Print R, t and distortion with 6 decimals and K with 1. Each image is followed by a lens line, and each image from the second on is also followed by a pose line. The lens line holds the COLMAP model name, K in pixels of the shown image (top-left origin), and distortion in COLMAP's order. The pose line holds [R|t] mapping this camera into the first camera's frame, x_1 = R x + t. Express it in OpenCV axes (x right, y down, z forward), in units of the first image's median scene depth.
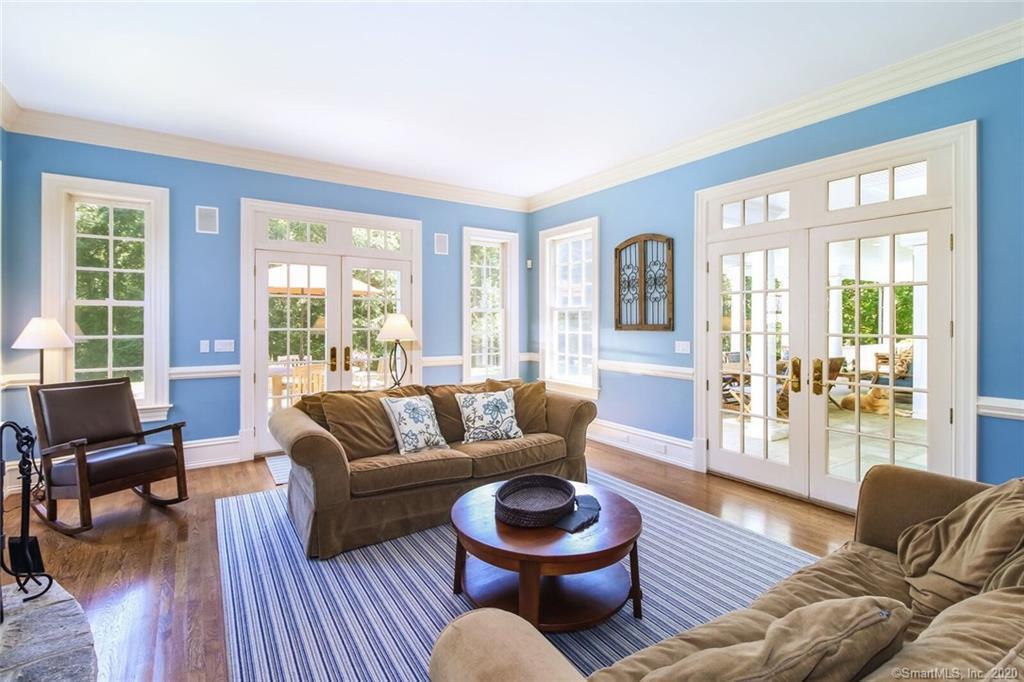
lens RADIAL K [[509.4, 0, 512.4], [0, 509.4, 319.6], [0, 0, 1]] dist [0.000828, -0.000042]
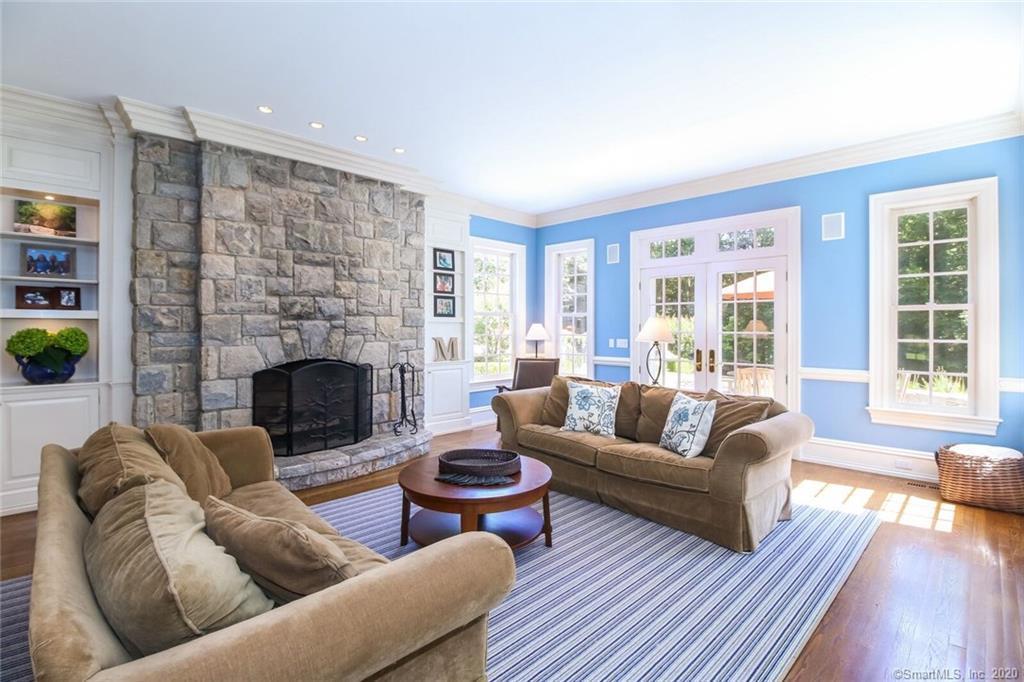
lens RADIAL K [[494.5, 0, 512.0], [0, 494.5, 341.0], [0, 0, 1]] dist [-0.001194, -0.000310]
pose [[0.156846, 0.028237, -0.987219, 0.616171], [0.005375, 0.999552, 0.029443, 0.003469], [0.987608, -0.009924, 0.156624, 0.433242]]
